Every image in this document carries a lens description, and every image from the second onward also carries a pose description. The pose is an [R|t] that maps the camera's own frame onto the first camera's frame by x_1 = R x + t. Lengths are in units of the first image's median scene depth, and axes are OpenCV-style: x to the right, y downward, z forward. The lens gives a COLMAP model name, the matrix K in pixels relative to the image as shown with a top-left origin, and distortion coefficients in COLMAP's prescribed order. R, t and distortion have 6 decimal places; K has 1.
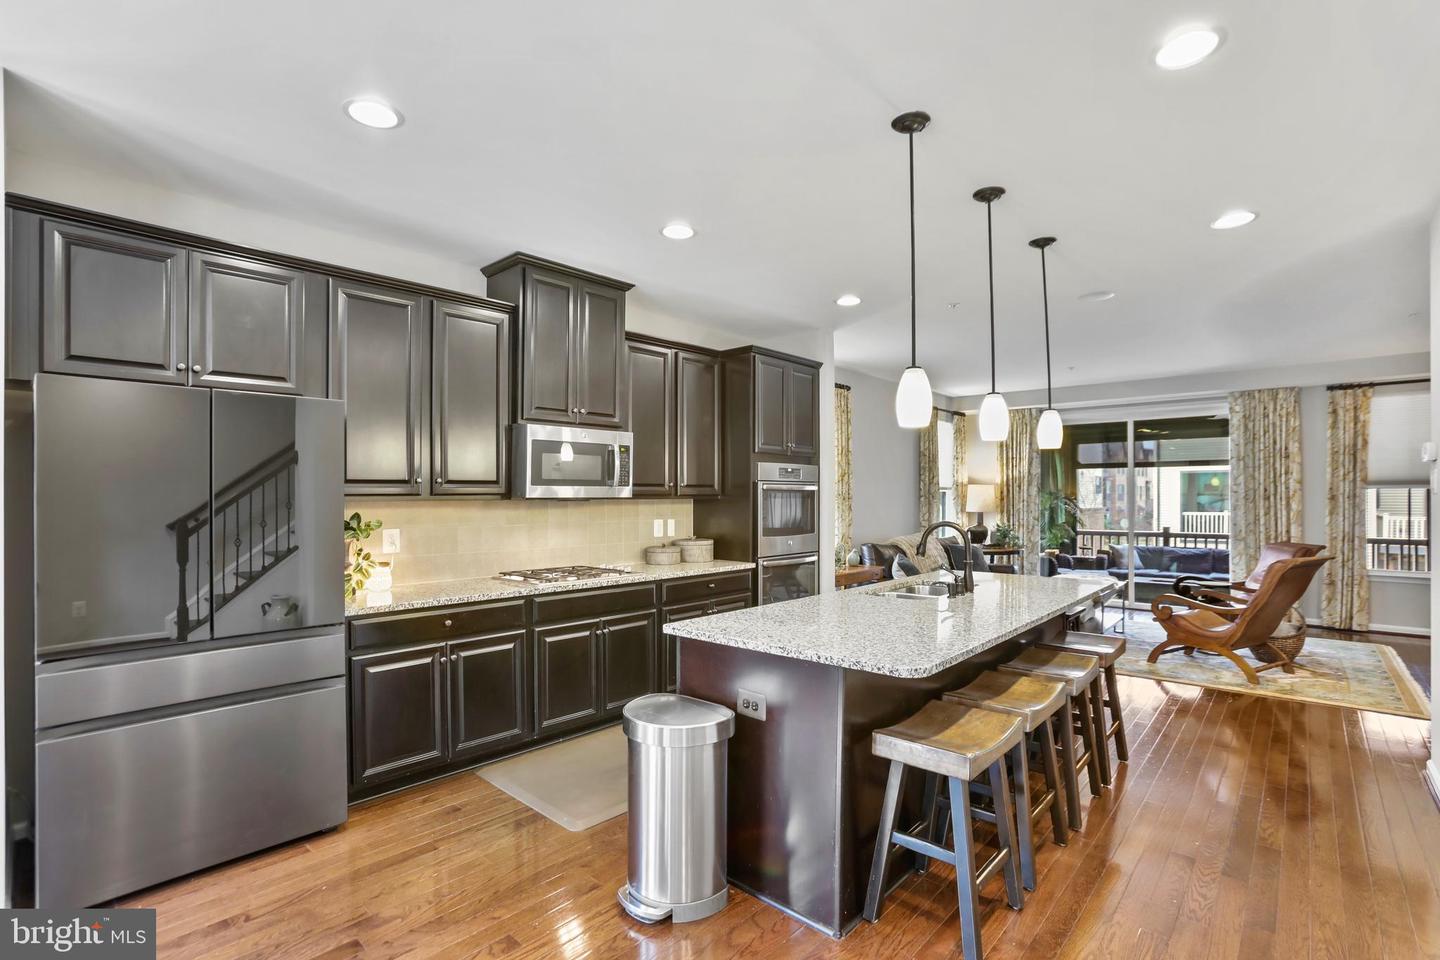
lens RADIAL K [[675.3, 0, 717.3], [0, 675.3, 487.6], [0, 0, 1]] dist [-0.086330, 0.033695]
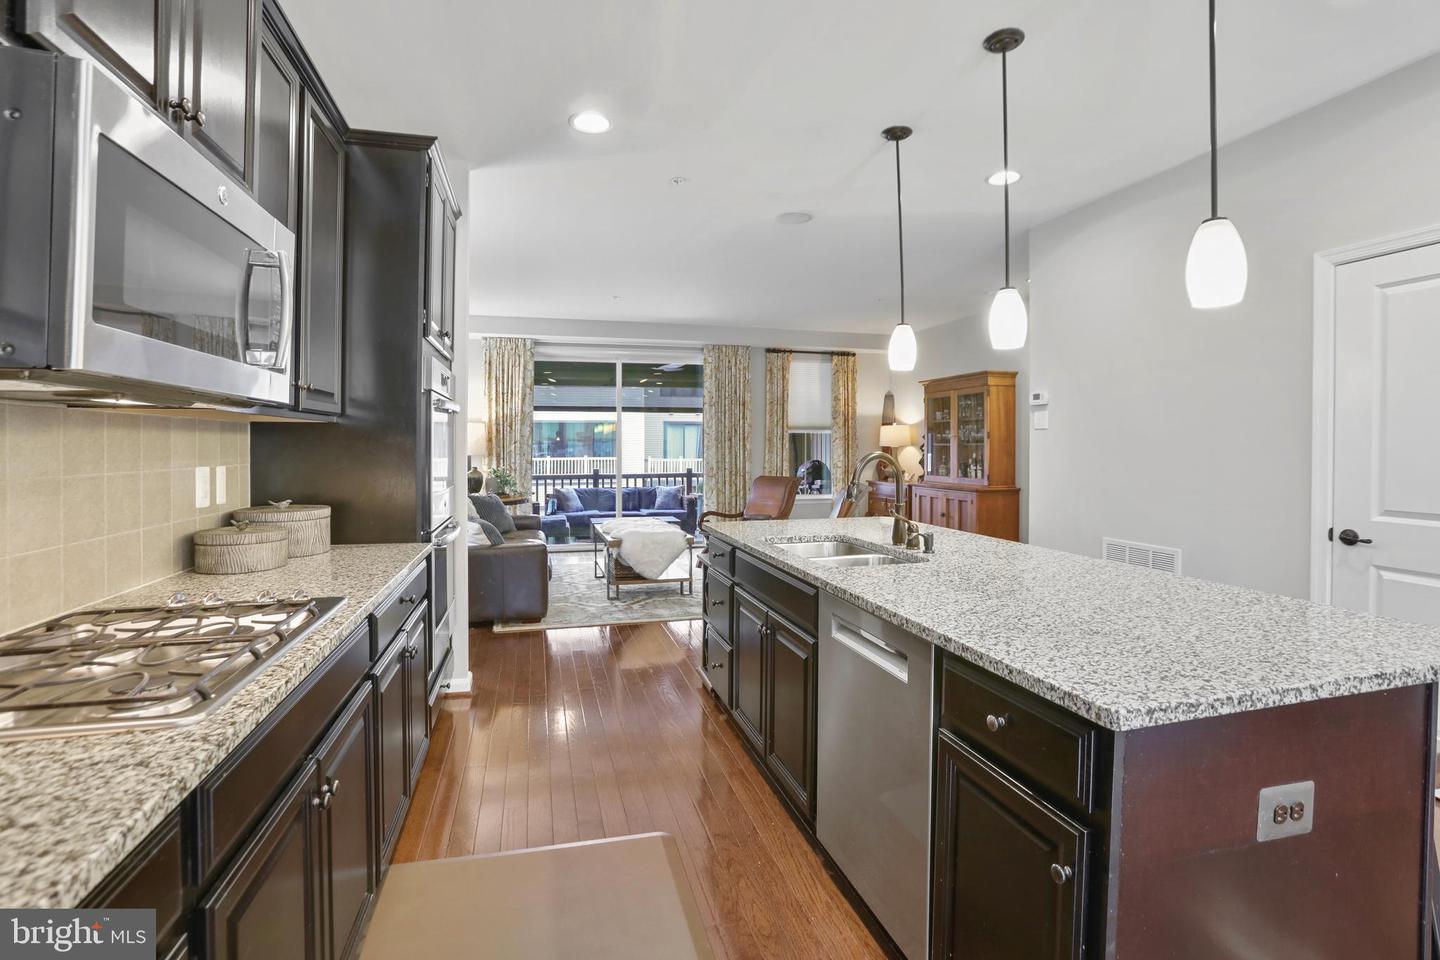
lens RADIAL K [[679.1, 0, 720.6], [0, 679.1, 447.2], [0, 0, 1]] dist [-0.082402, 0.034088]
pose [[0.537967, -0.001875, 0.842964, -0.174038], [-0.010448, 0.999906, 0.008891, 0.018363], [-0.842901, -0.013591, 0.537897, 0.337400]]
